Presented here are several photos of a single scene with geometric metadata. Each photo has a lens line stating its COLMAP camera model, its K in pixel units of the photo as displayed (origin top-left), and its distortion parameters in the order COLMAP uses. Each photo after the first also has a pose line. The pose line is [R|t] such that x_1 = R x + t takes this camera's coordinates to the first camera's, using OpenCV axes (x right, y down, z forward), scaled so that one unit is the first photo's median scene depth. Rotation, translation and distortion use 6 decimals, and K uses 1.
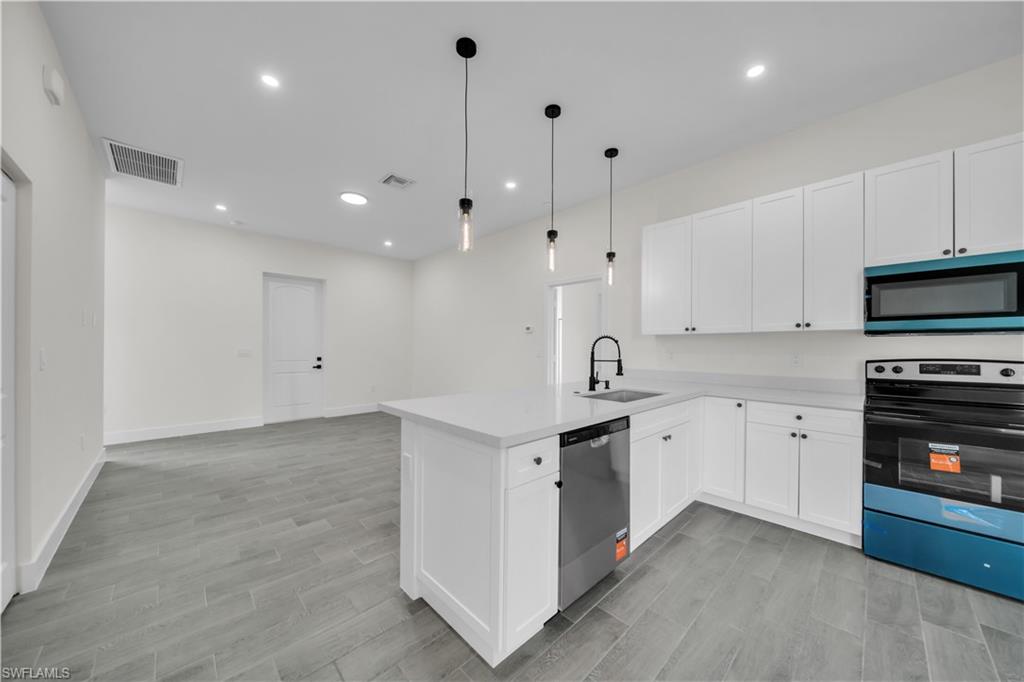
lens RADIAL K [[353.3, 0, 514.9], [0, 353.3, 347.1], [0, 0, 1]] dist [-0.000553, -0.000684]
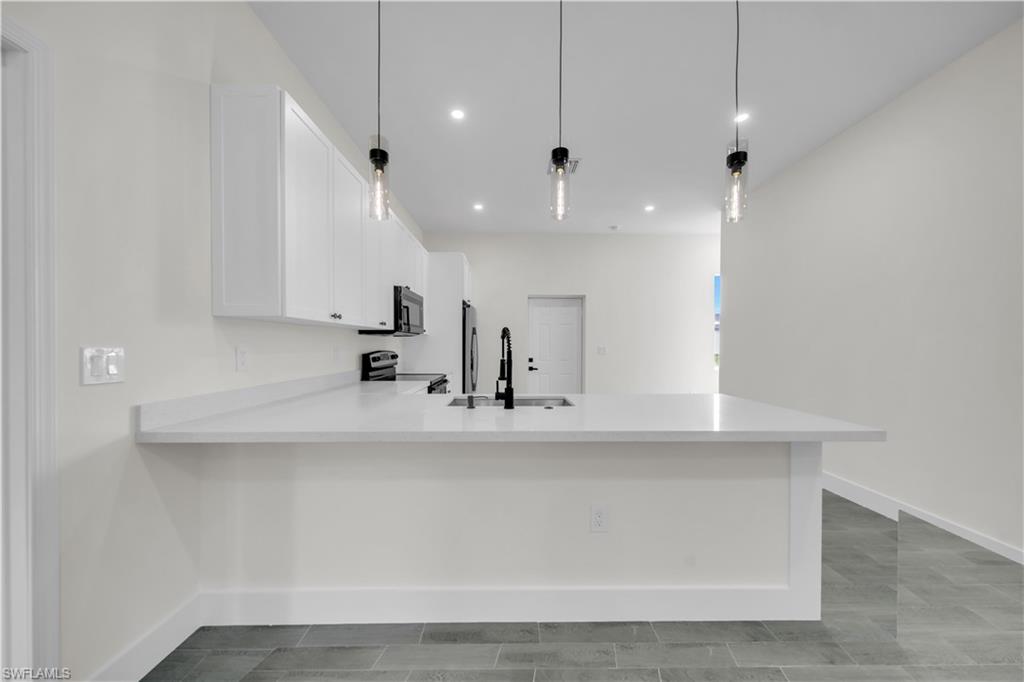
lens RADIAL K [[353.3, 0, 515.3], [0, 353.3, 348.3], [0, 0, 1]] dist [-0.000553, -0.000684]
pose [[-0.723991, -0.013142, 0.689684, -0.274282], [-0.007922, 0.999911, 0.010738, 0.000861], [-0.689763, 0.002311, -0.724031, 1.600693]]
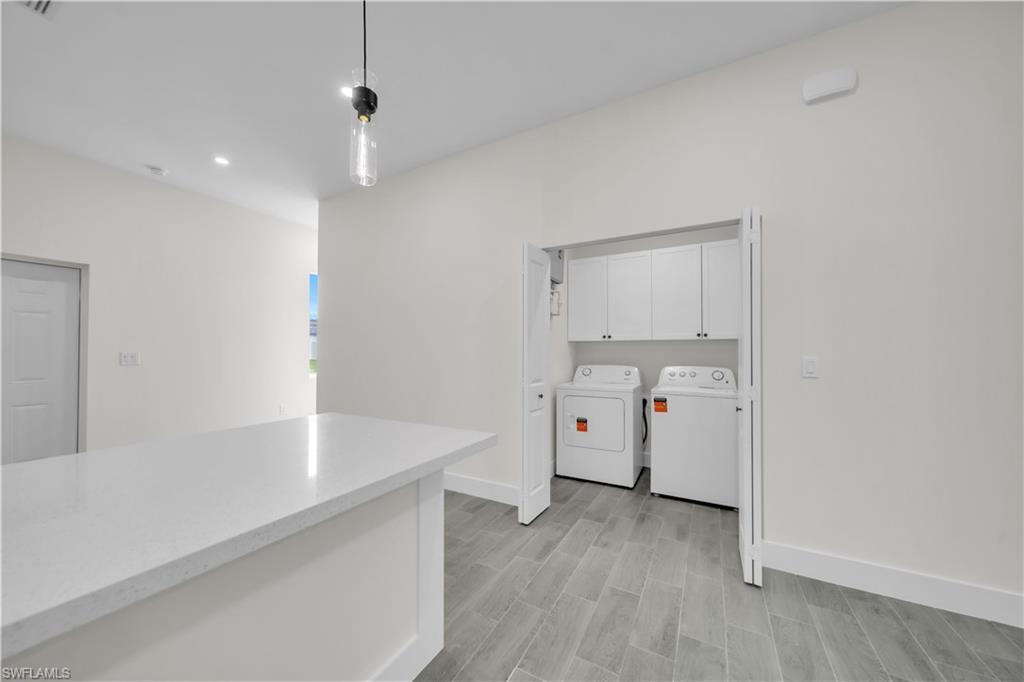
lens RADIAL K [[353.3, 0, 516.5], [0, 353.3, 348.9], [0, 0, 1]] dist [-0.000553, -0.000684]
pose [[-0.956818, -0.008784, -0.290554, -0.178906], [-0.005844, 0.999923, -0.010986, -0.001303], [0.290628, -0.008814, -0.956796, 1.363466]]
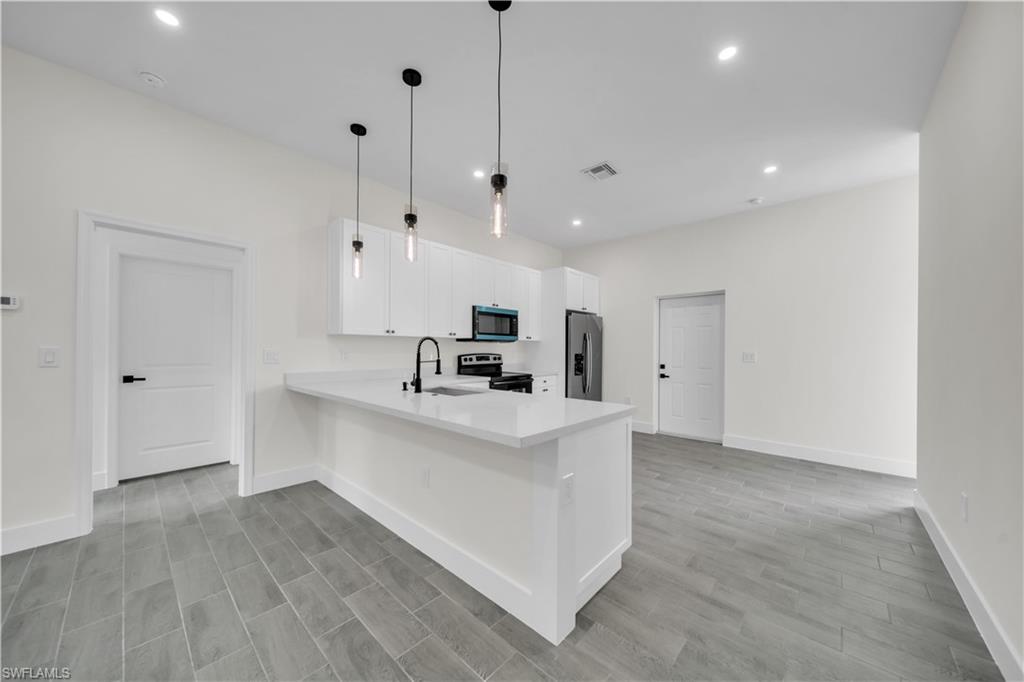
lens RADIAL K [[353.3, 0, 514.6], [0, 353.3, 347.8], [0, 0, 1]] dist [-0.000553, -0.000684]
pose [[-0.060216, -0.002305, 0.998183, -0.837477], [-0.009209, 0.999956, 0.001754, -0.006233], [-0.998143, -0.009087, -0.060235, 0.855622]]
